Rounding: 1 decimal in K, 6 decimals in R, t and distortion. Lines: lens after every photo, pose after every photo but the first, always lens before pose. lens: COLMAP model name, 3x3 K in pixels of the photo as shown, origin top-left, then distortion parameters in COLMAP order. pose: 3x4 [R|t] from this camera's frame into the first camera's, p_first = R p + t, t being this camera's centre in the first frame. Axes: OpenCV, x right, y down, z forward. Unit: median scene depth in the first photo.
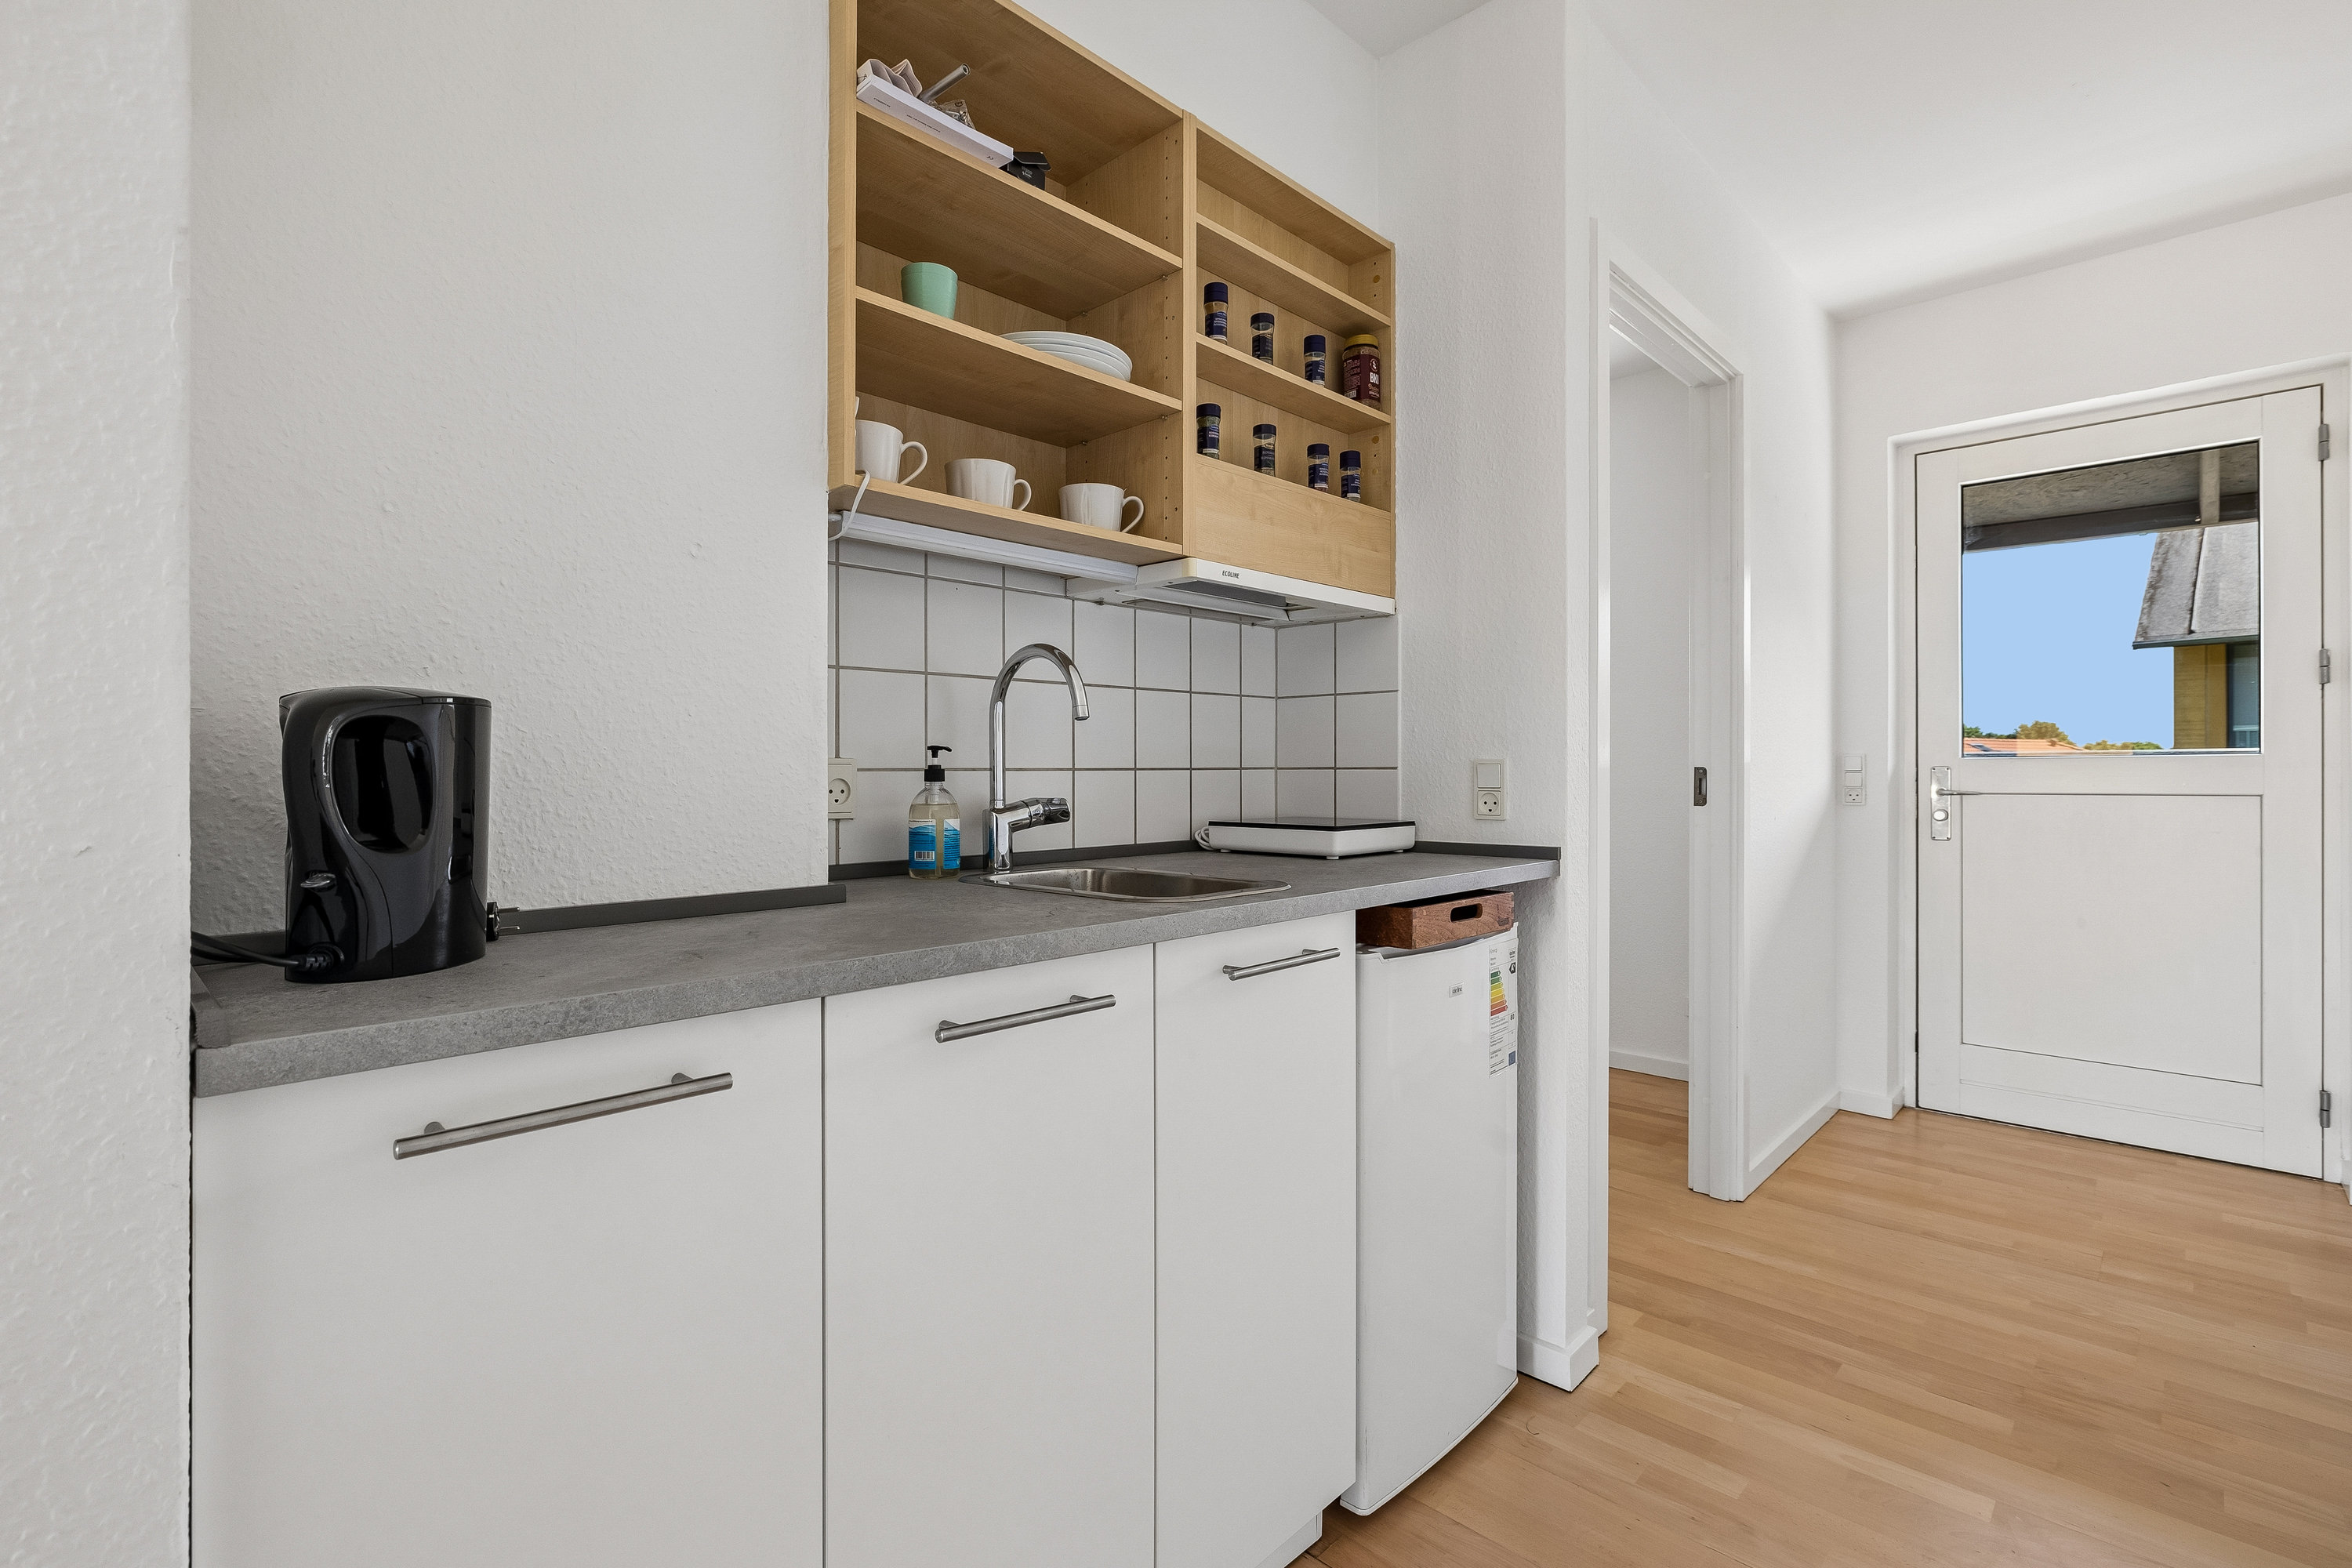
lens RADIAL K [[1072.9, 0, 1144.5], [0, 1072.9, 778.3], [0, 0, 1]] dist [-0.007523, 0.002056]
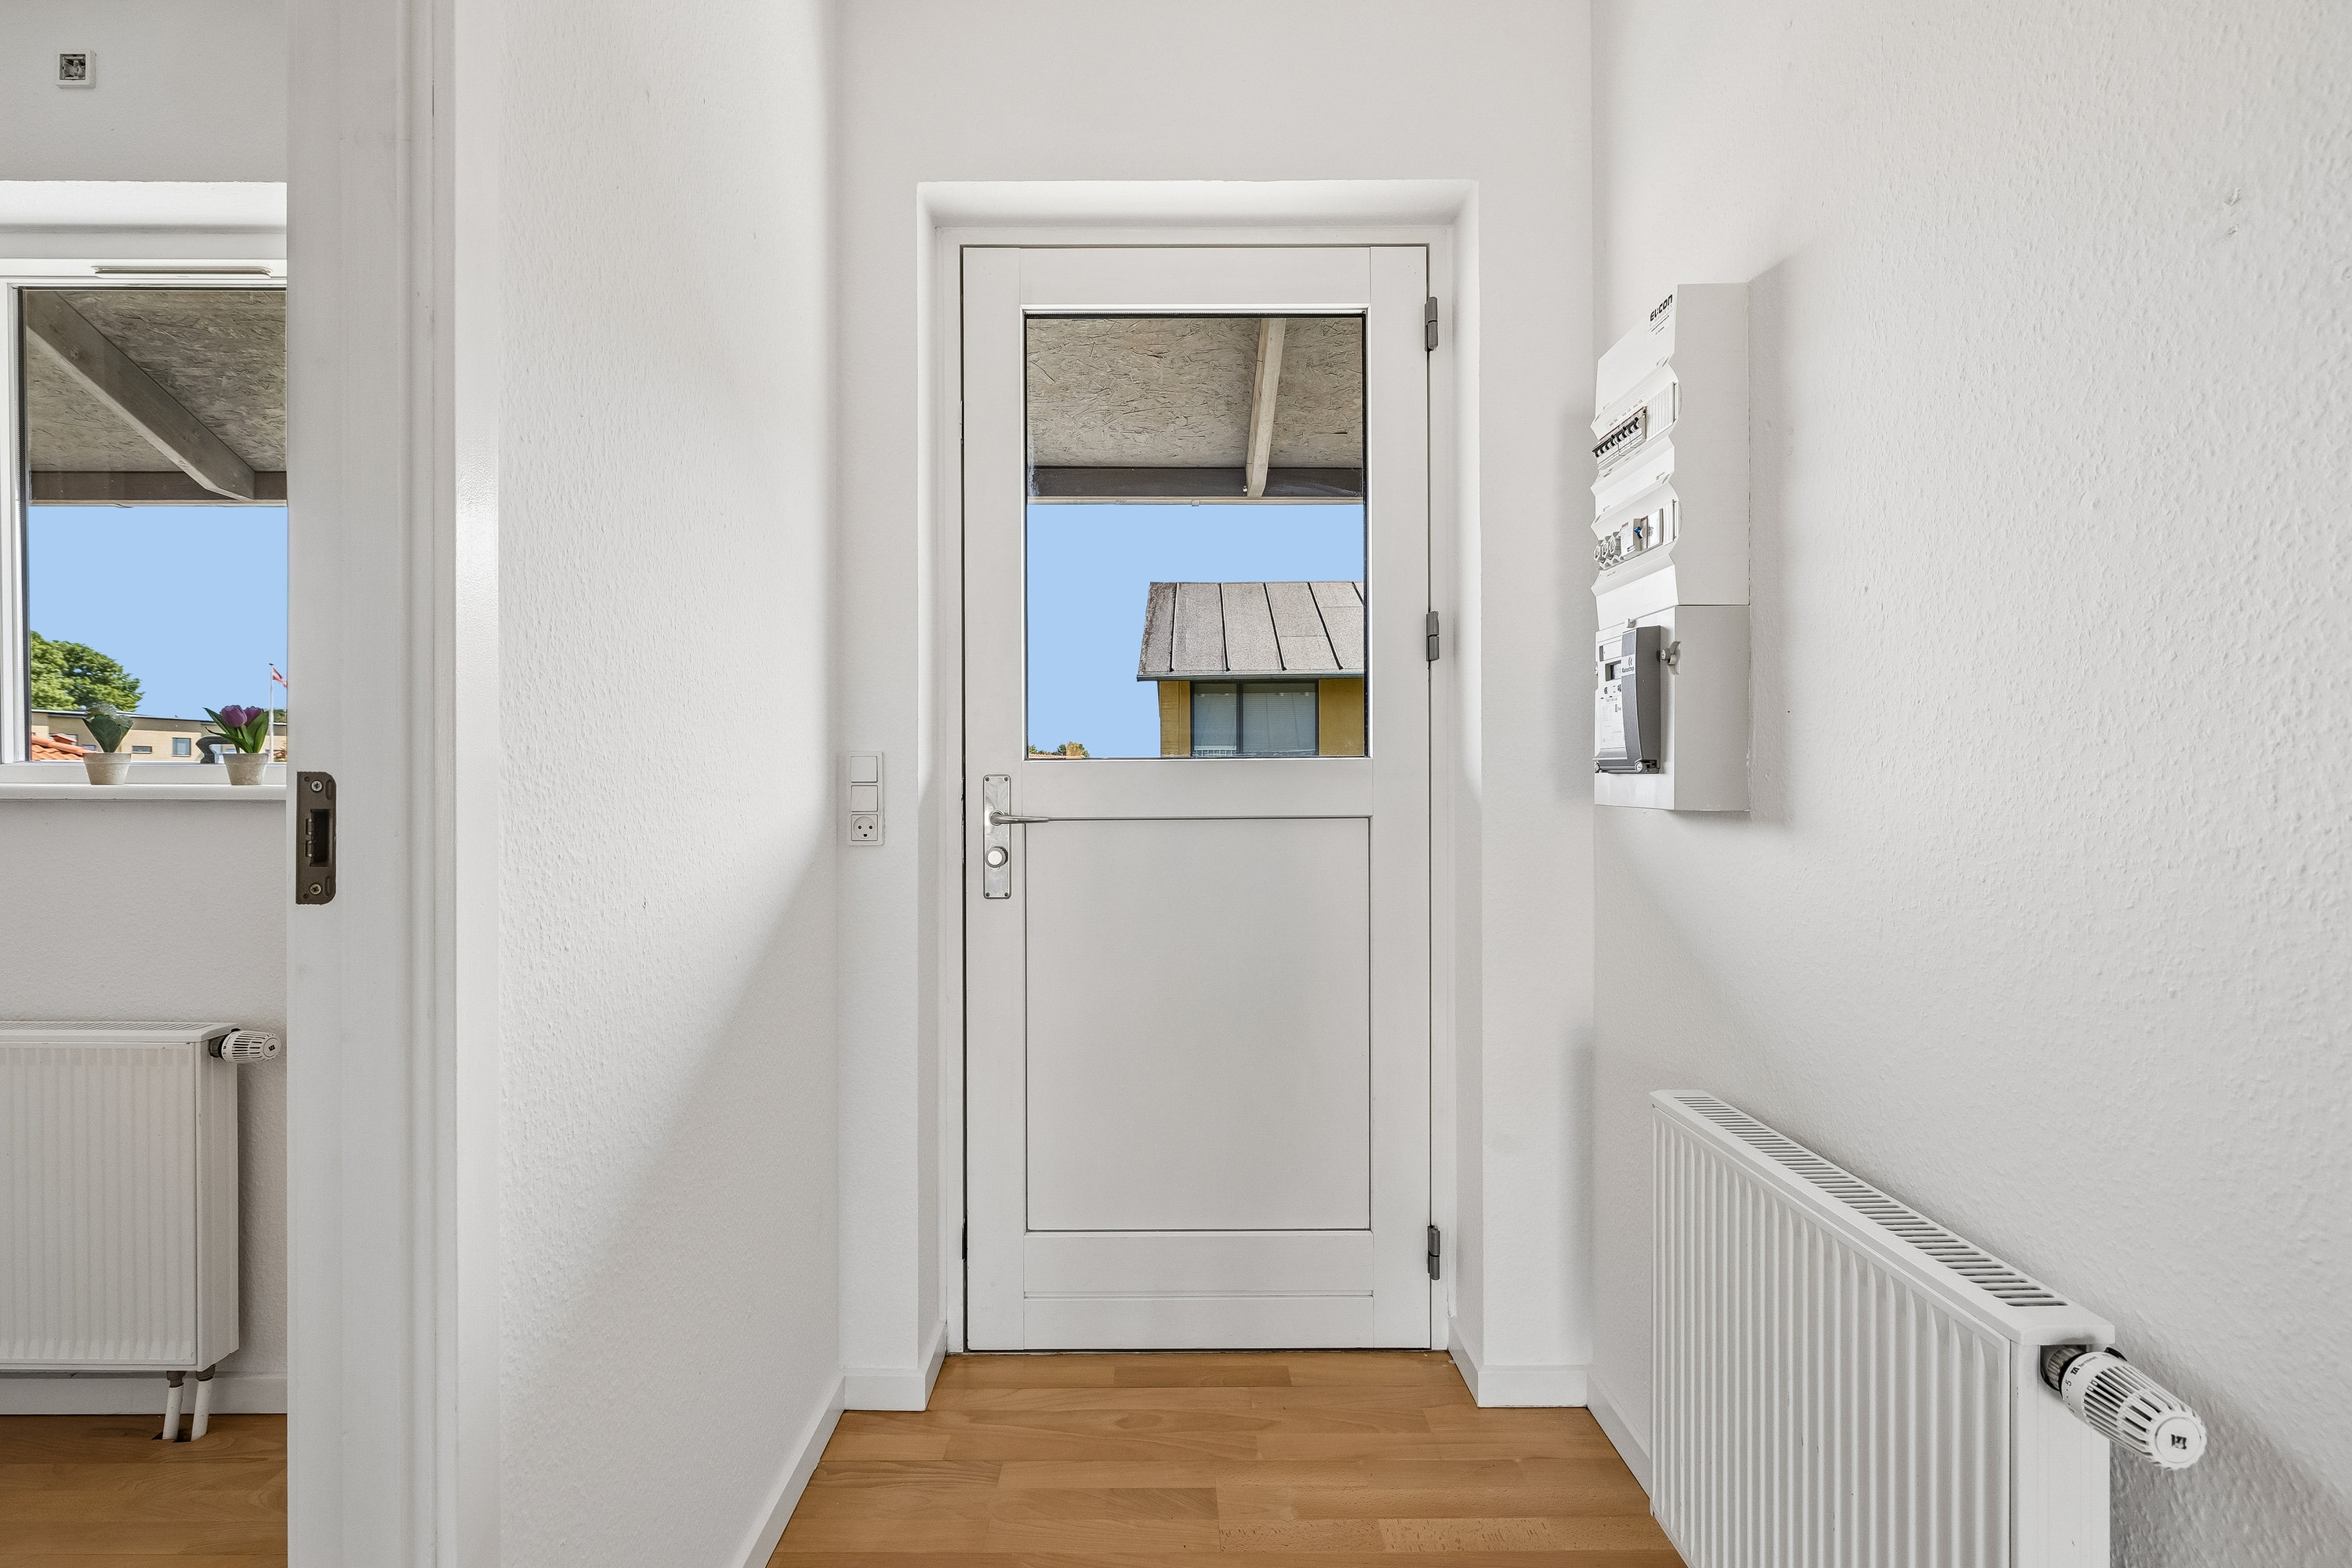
lens RADIAL K [[1072.9, 0, 1171.4], [0, 1072.9, 783.7], [0, 0, 1]] dist [-0.007523, 0.002056]
pose [[0.705010, -0.001560, 0.709195, 0.387454], [0.002998, 0.999995, -0.000780, -0.005319], [-0.709191, 0.002676, 0.705012, 0.506680]]
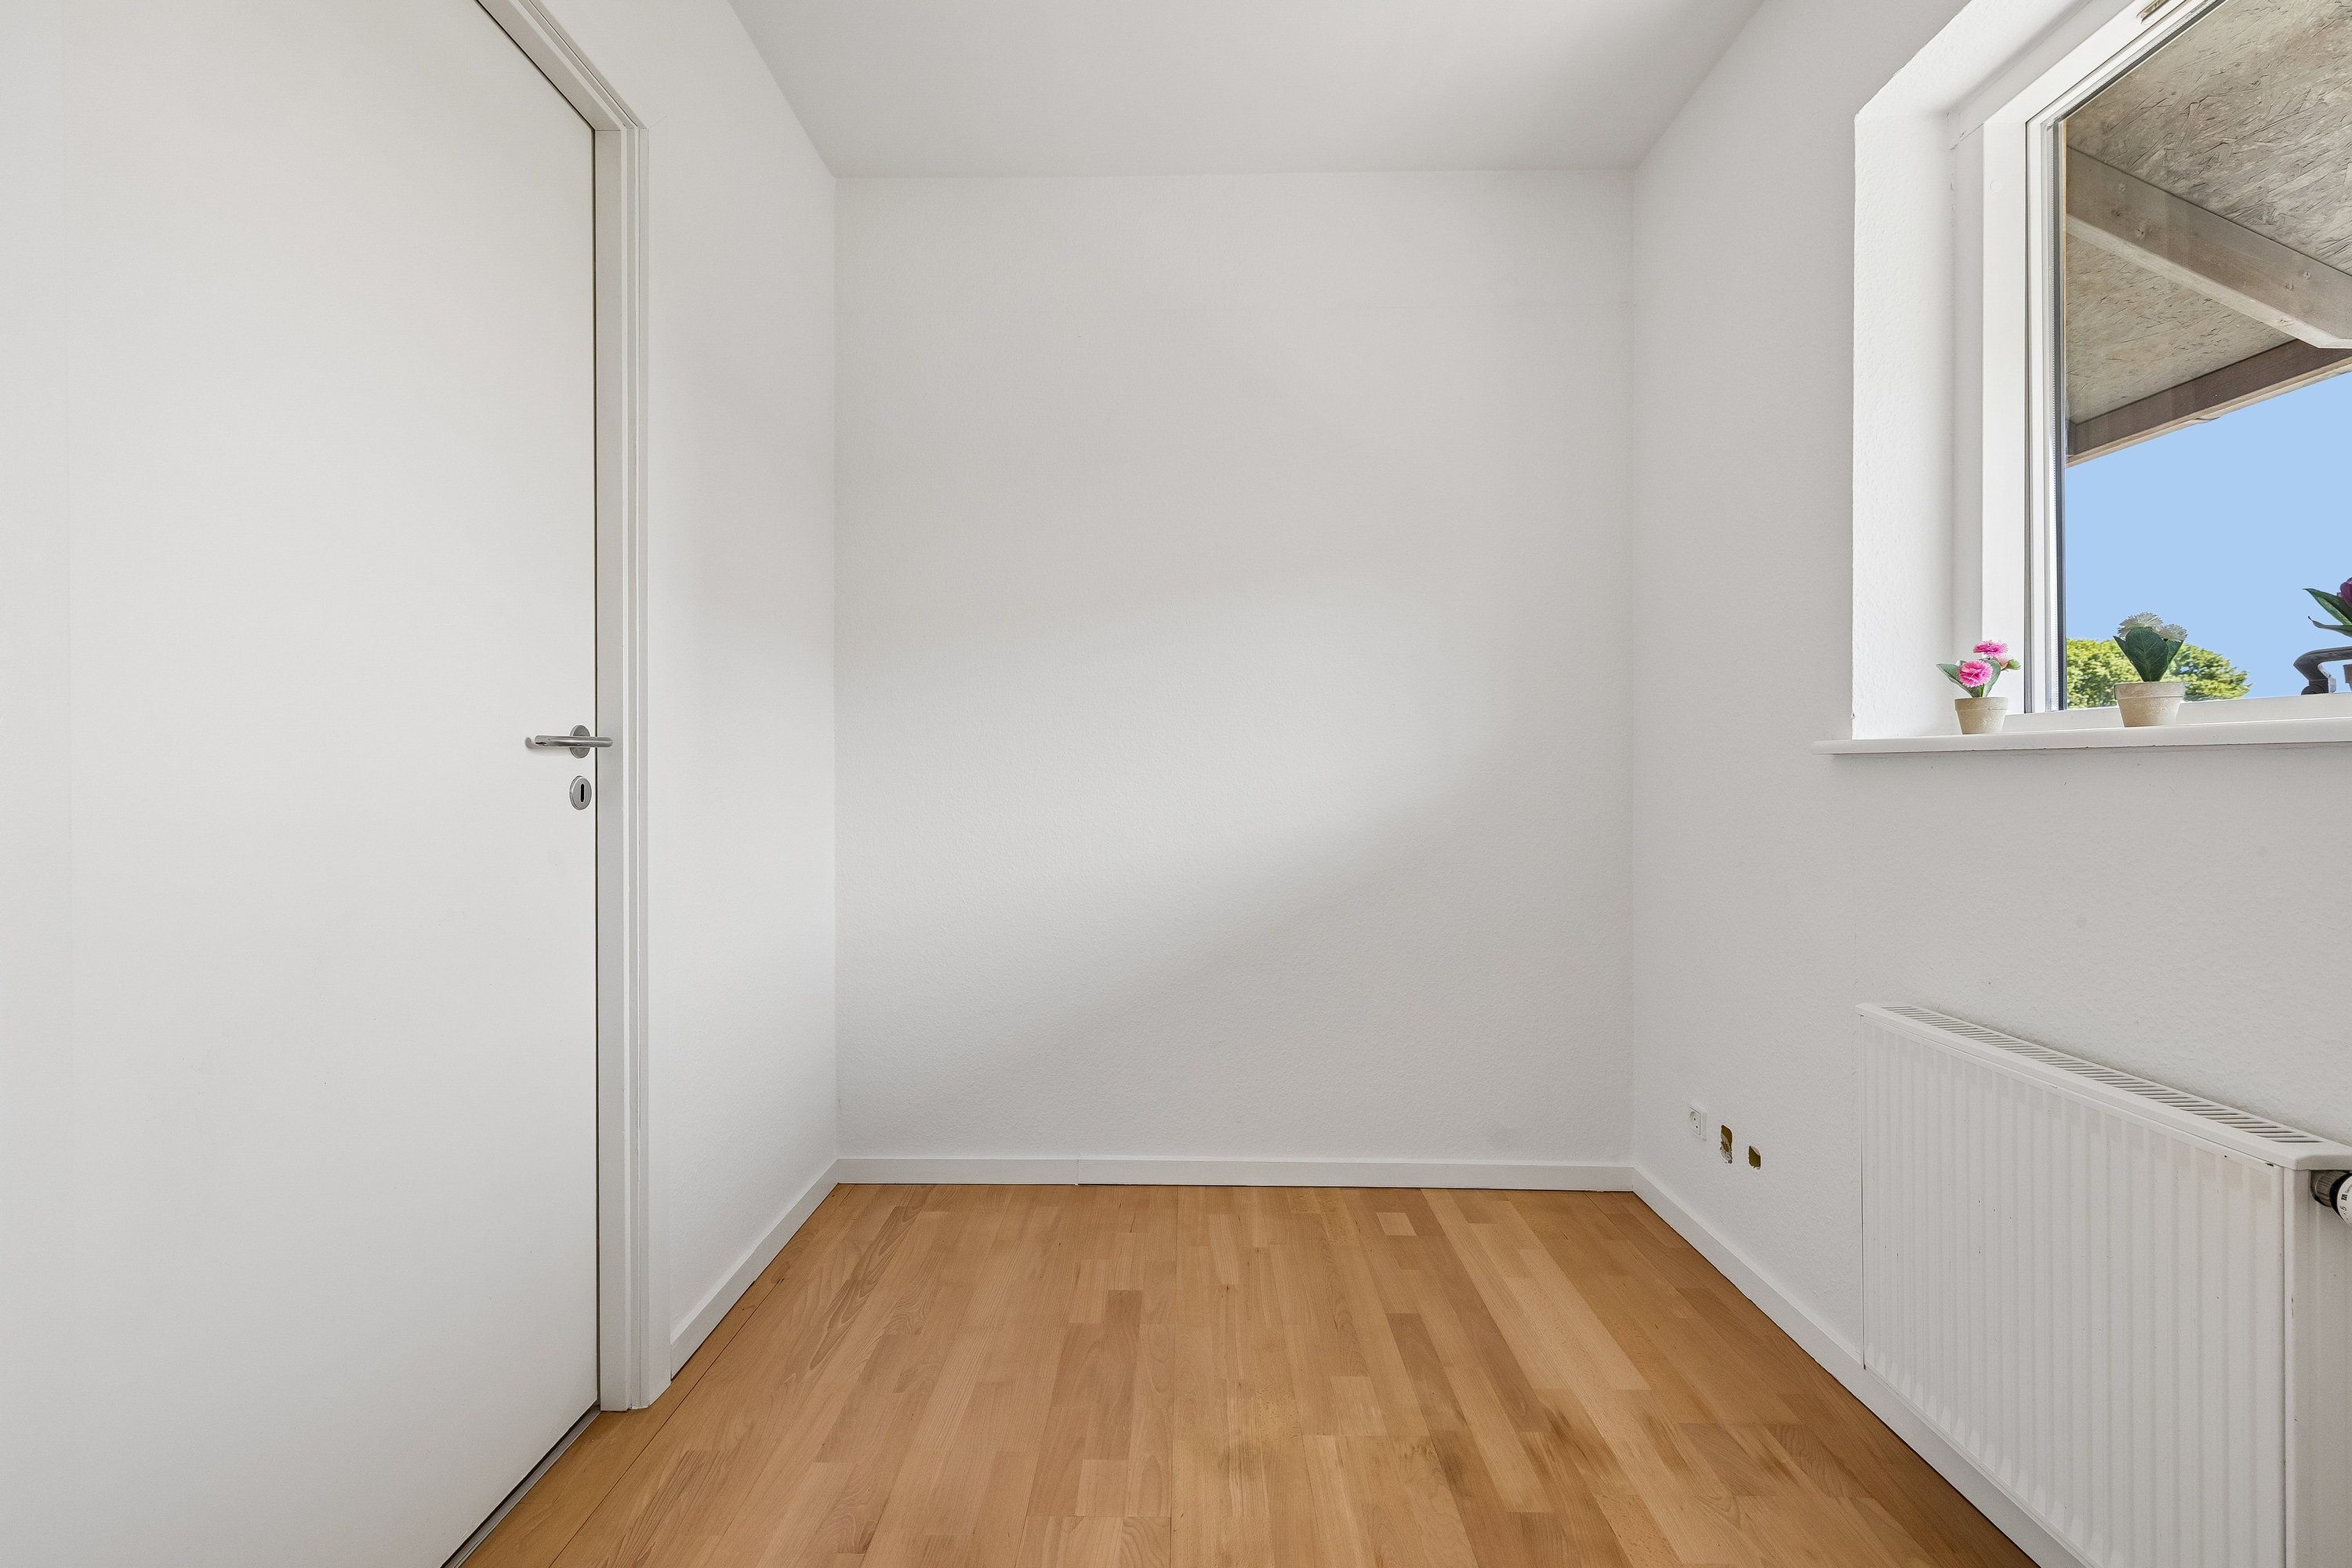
lens RADIAL K [[998.9, 0, 1178.7], [0, 998.9, 778.5], [0, 0, 1]] dist [0.001900, 0.000069]
pose [[0.697877, 0.002623, -0.716213, 0.394919], [-0.003152, 0.999995, 0.000592, 0.001976], [0.716211, 0.001844, 0.697882, 0.627451]]
